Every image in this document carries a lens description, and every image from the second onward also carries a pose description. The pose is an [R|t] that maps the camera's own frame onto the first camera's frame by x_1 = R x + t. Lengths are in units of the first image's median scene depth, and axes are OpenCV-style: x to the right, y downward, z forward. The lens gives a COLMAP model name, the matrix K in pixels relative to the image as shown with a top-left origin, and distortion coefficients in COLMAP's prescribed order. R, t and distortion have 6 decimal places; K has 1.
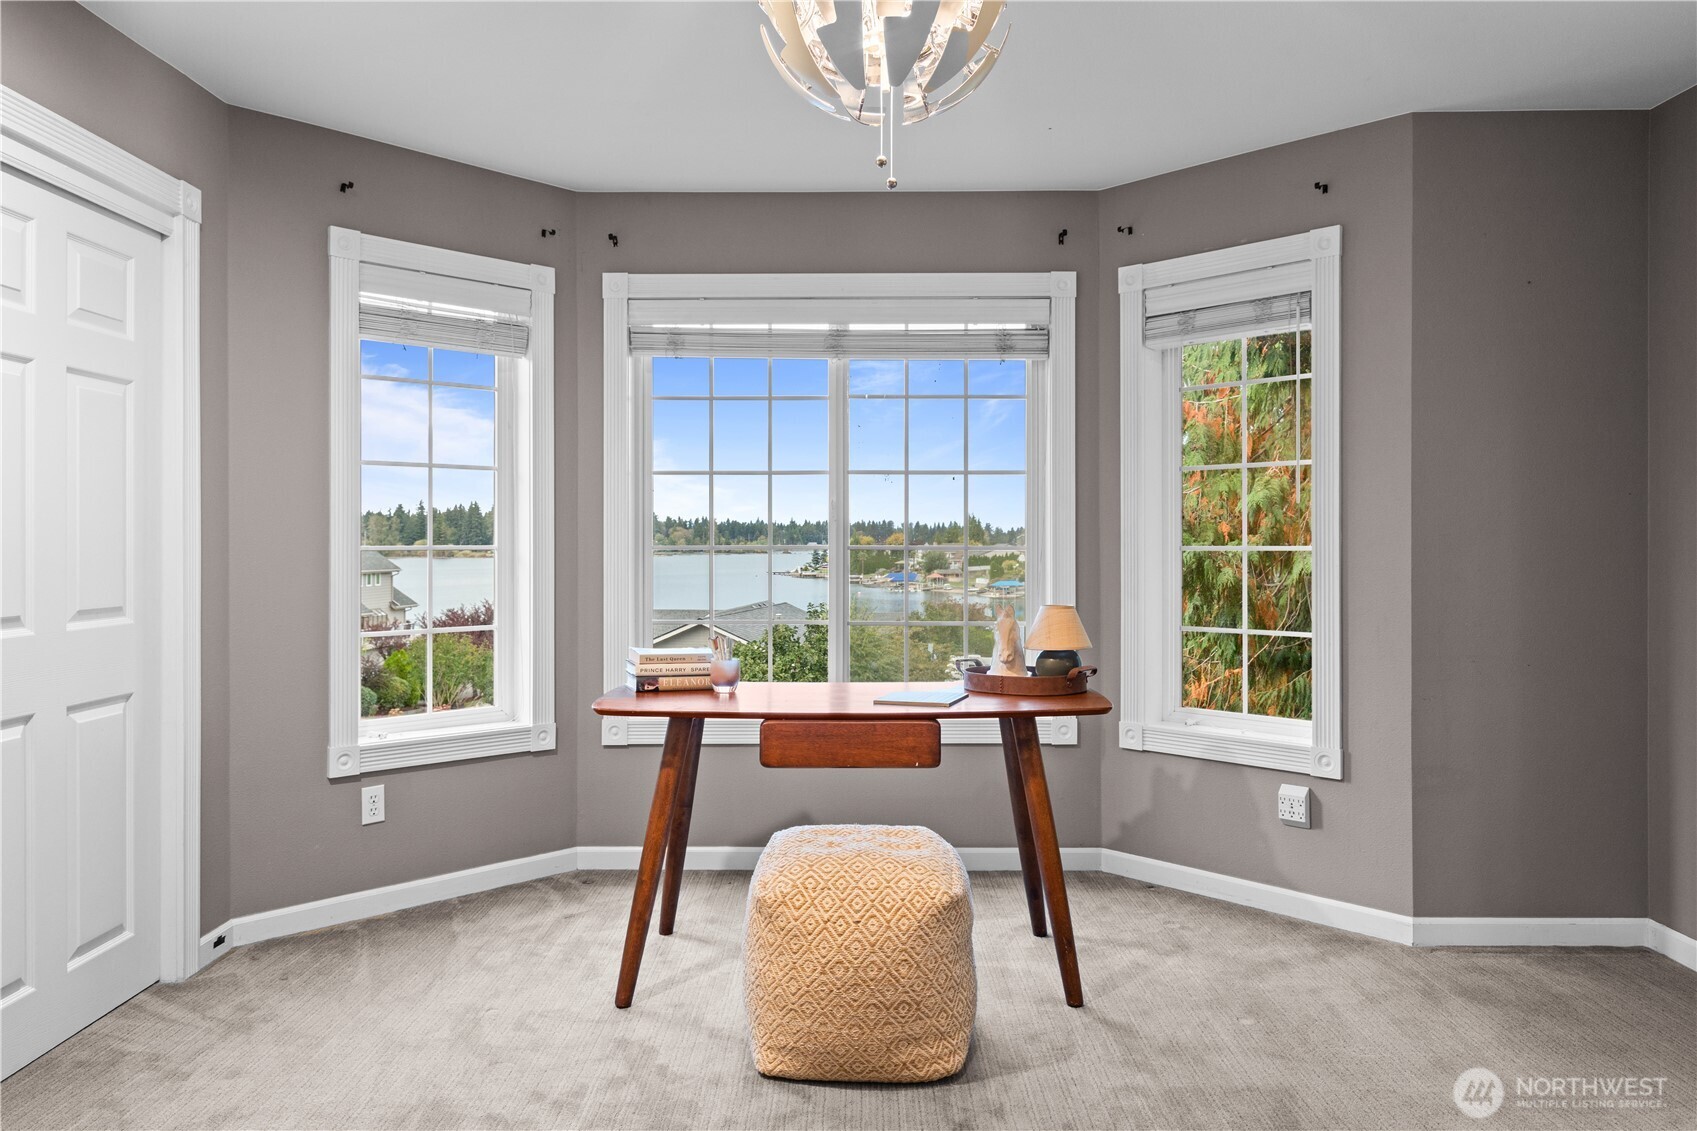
lens RADIAL K [[1163.9, 0, 838.8], [0, 1163.9, 538.0], [0, 0, 1]] dist [0.004521, 0.007512]
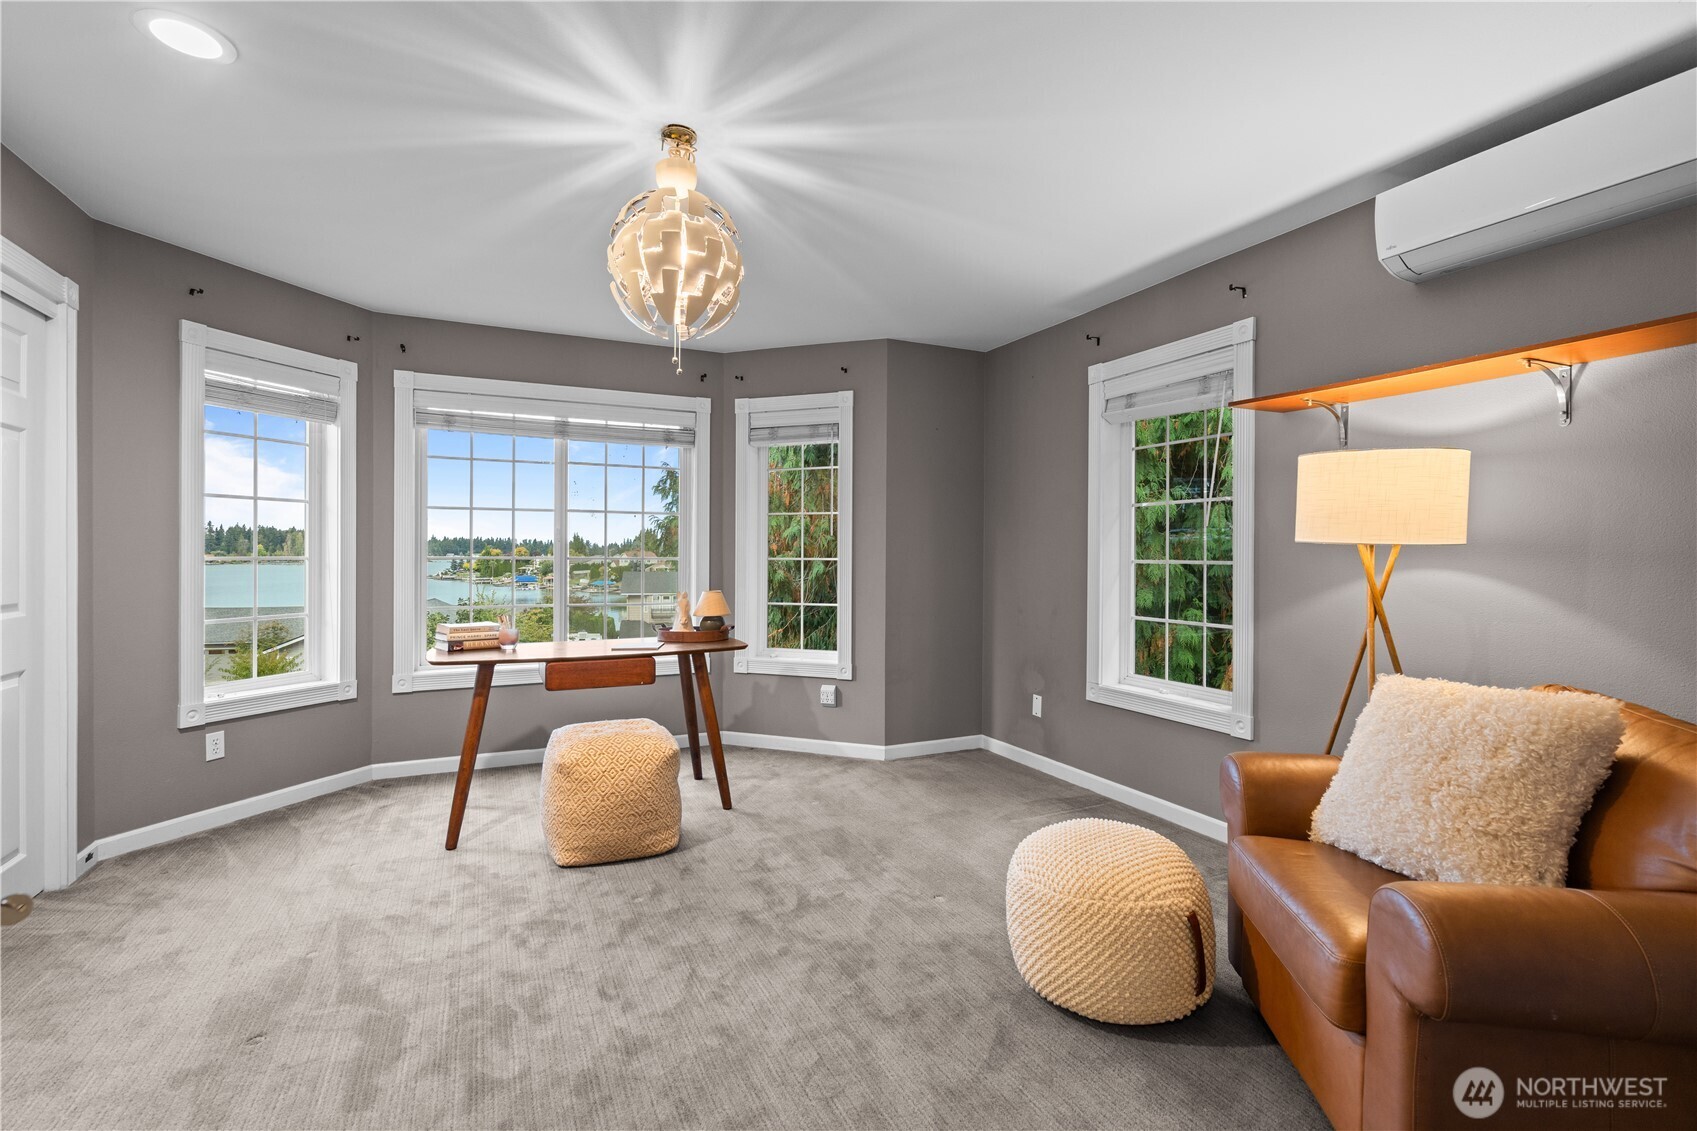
lens RADIAL K [[775.0, 0, 849.4], [0, 775.0, 560.5], [0, 0, 1]] dist [0.001070, 0.001306]
pose [[0.899301, 0.000445, 0.437330, -0.136574], [-0.005528, 0.999931, 0.010350, -0.002358], [-0.437295, -0.011725, 0.899242, -0.150863]]
